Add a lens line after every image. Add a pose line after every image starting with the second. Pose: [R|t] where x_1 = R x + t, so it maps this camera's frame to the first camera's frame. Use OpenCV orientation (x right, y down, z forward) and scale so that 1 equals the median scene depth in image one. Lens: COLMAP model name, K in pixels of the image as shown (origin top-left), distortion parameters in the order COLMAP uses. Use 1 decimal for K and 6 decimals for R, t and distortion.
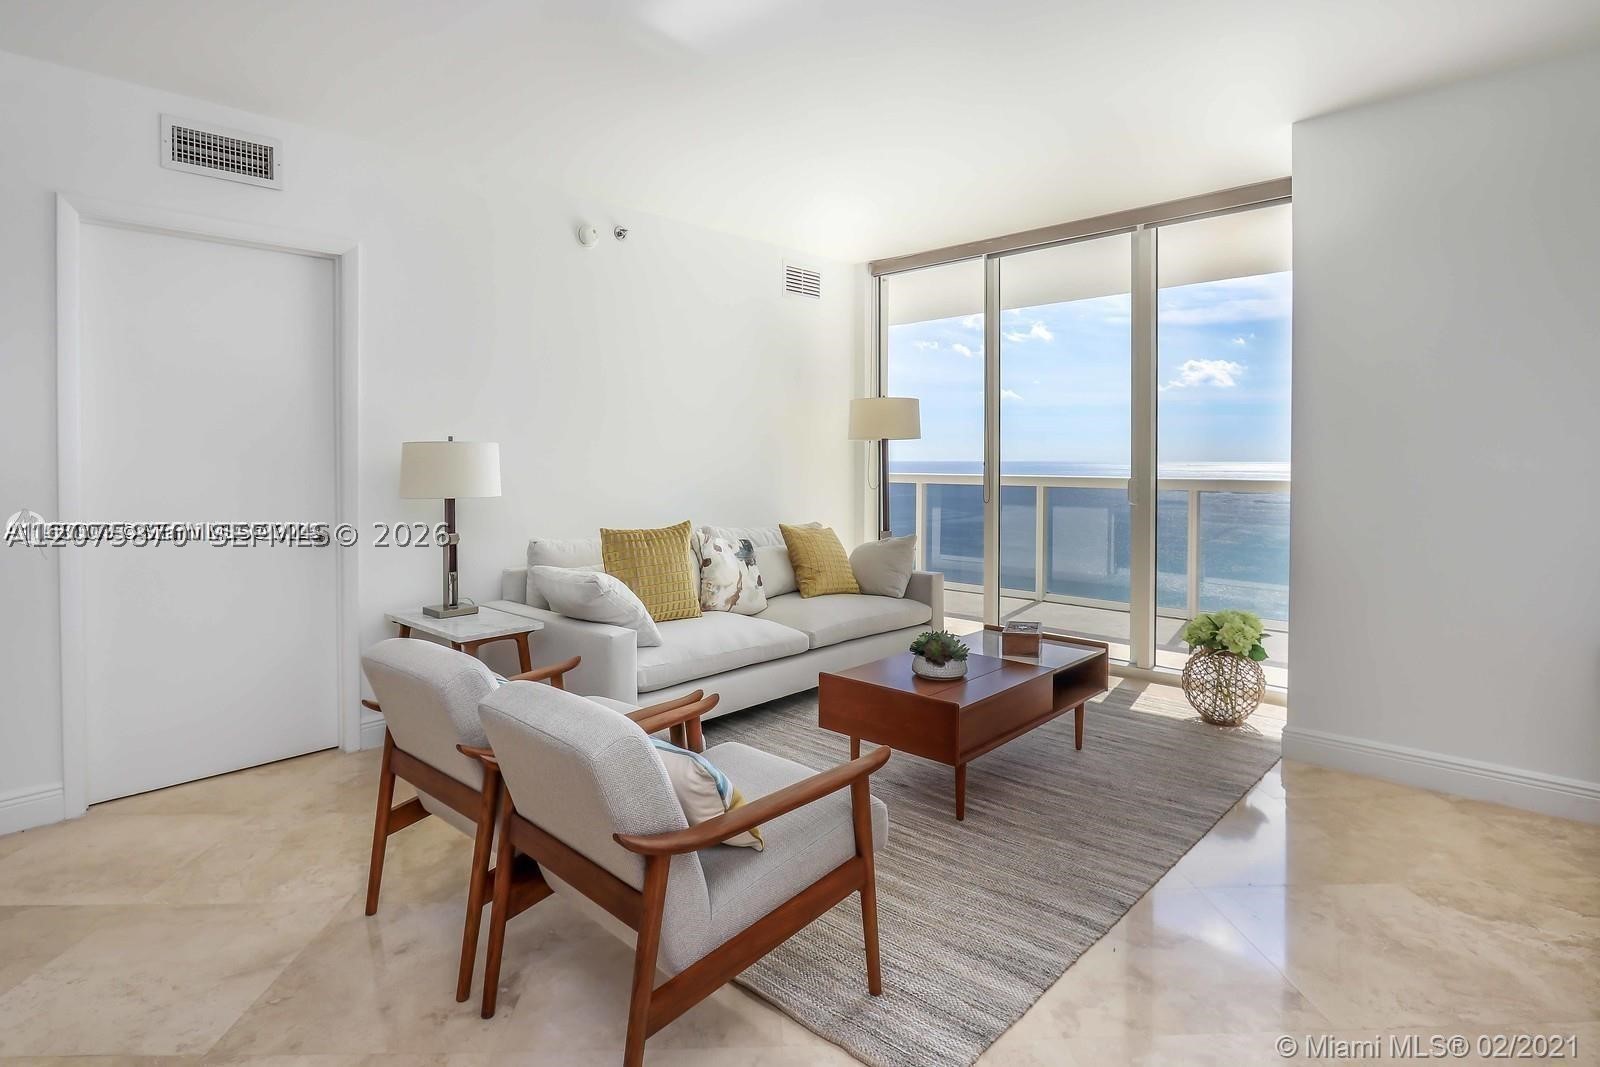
lens RADIAL K [[848.3, 0, 803.5], [0, 848.3, 488.3], [0, 0, 1]] dist [-0.019850, 0.001555]
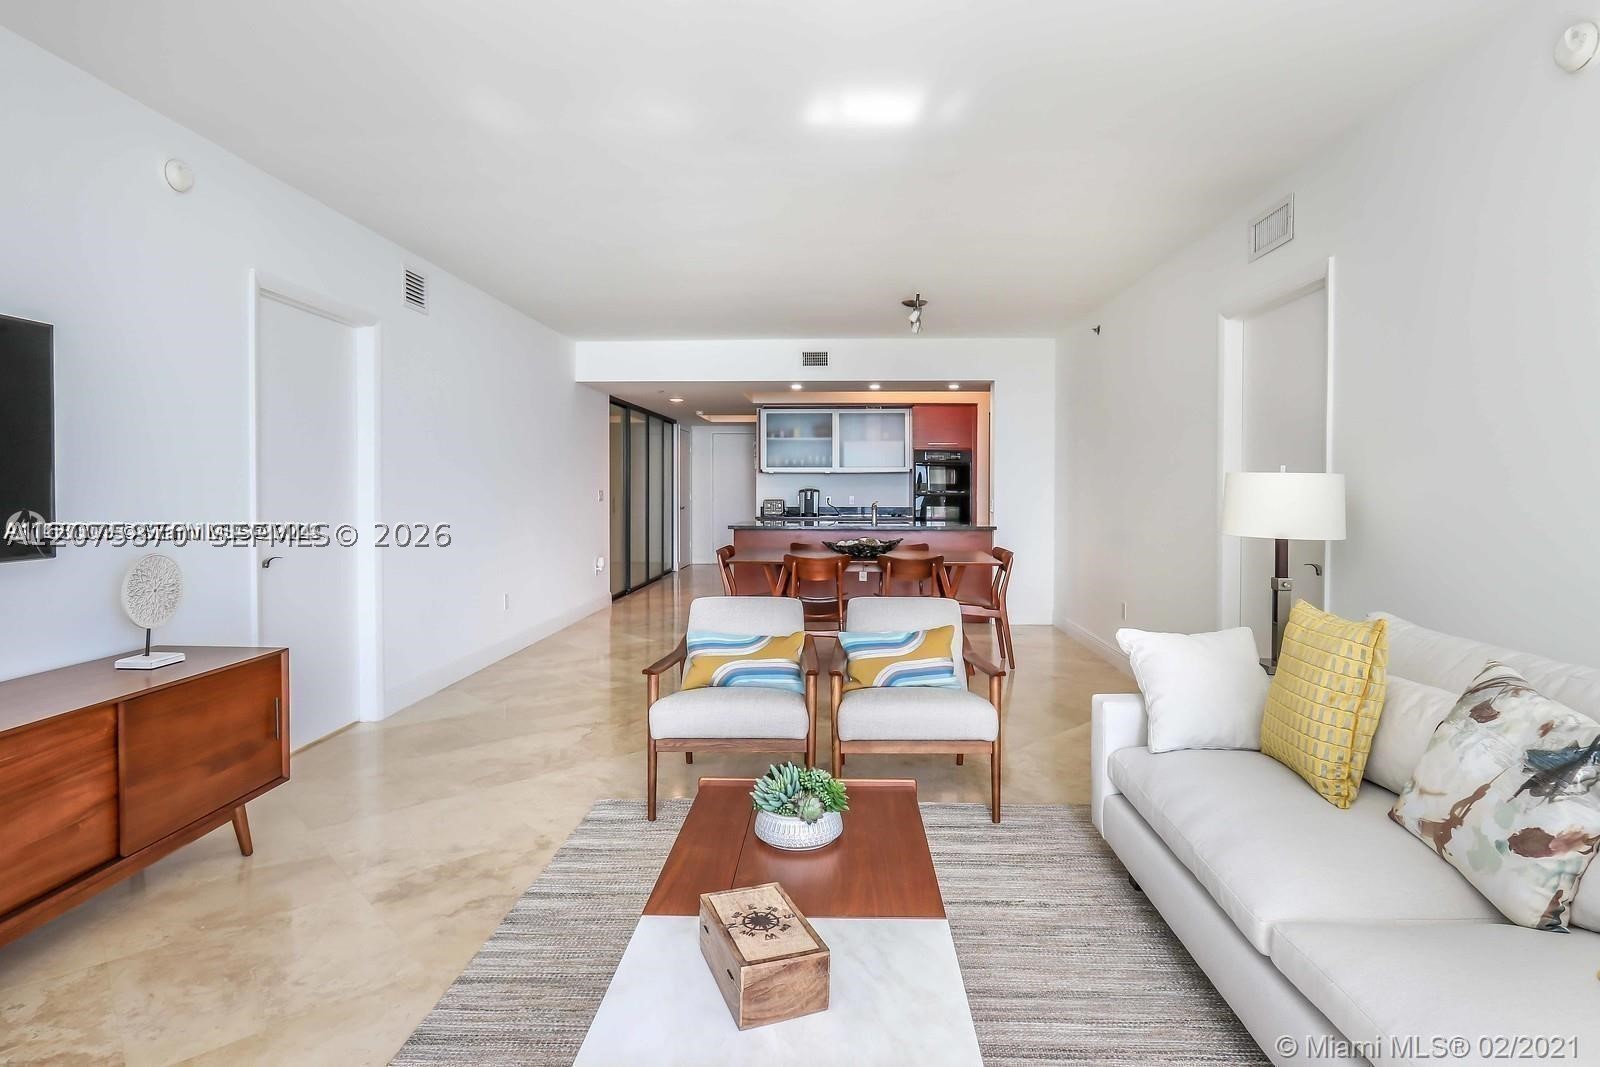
lens RADIAL K [[848.3, 0, 812.8], [0, 848.3, 522.2], [0, 0, 1]] dist [-0.019850, 0.001555]
pose [[-0.762657, 0.027631, -0.646212, 0.421233], [-0.024658, 0.997119, 0.071736, -0.044371], [0.646333, 0.070644, -0.759779, 1.120851]]
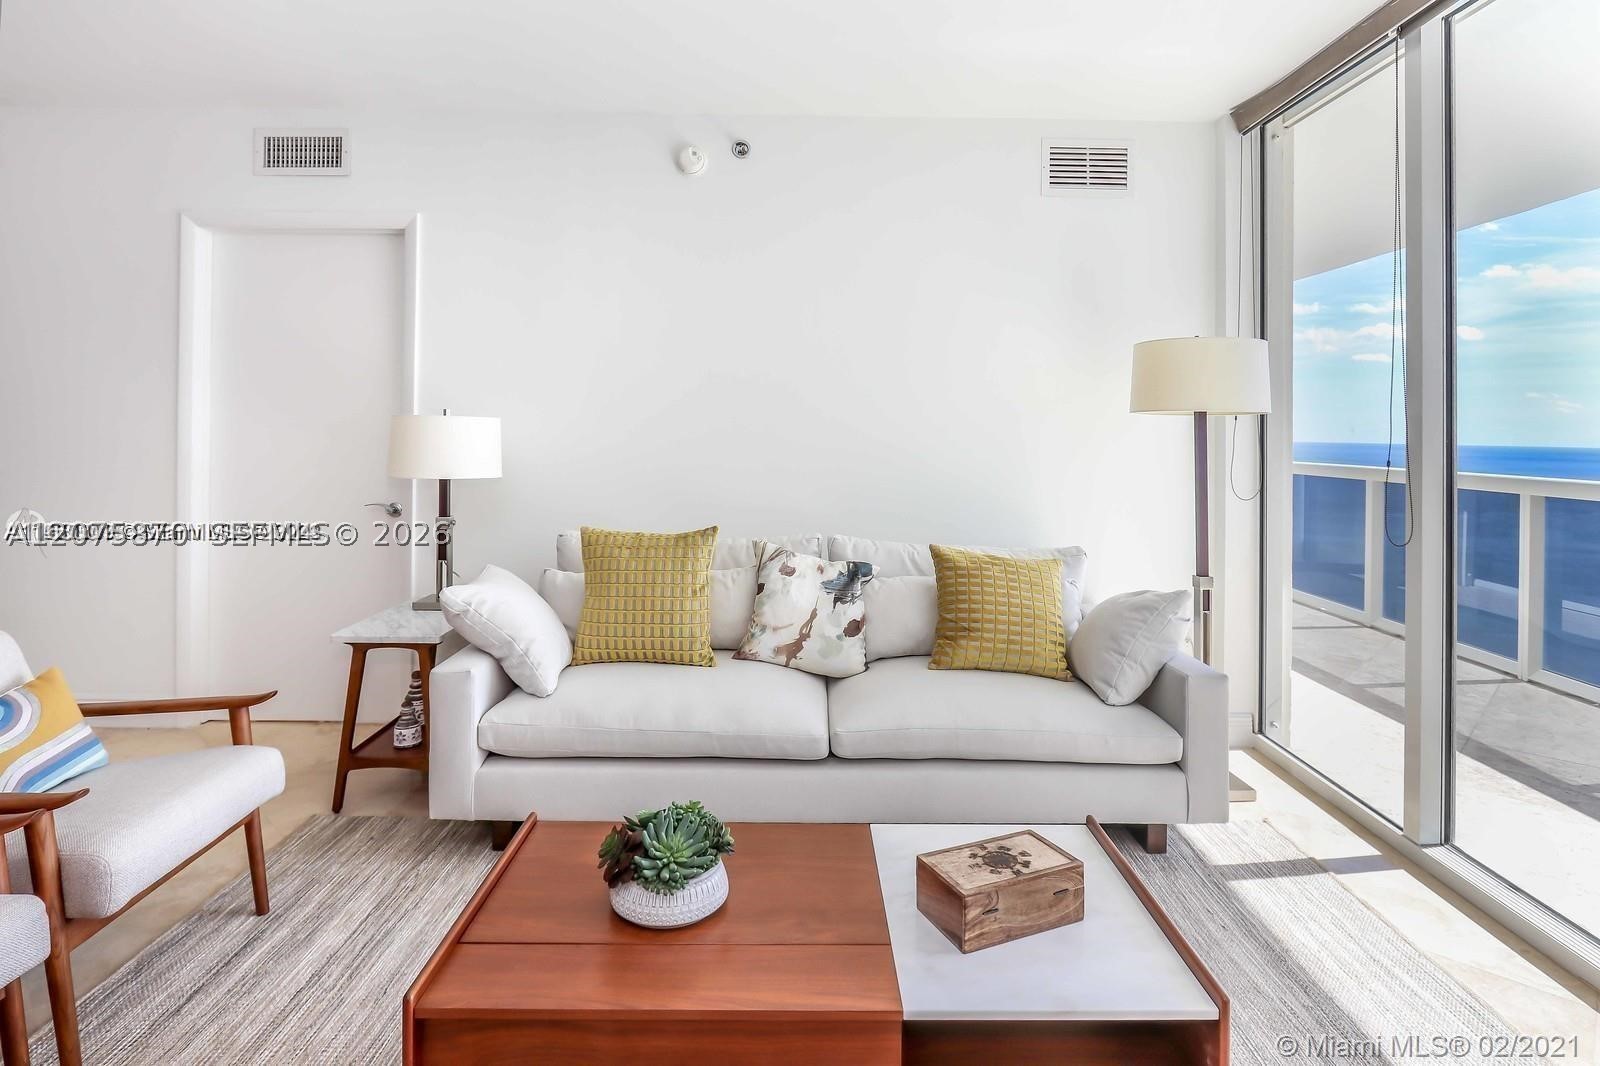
lens RADIAL K [[848.3, 0, 810.7], [0, 848.3, 435.3], [0, 0, 1]] dist [-0.019850, 0.001555]
pose [[0.685894, 0.011248, -0.727614, 0.419841], [-0.042025, 0.998824, -0.024175, -0.023118], [0.726487, 0.047159, 0.685560, 0.553003]]
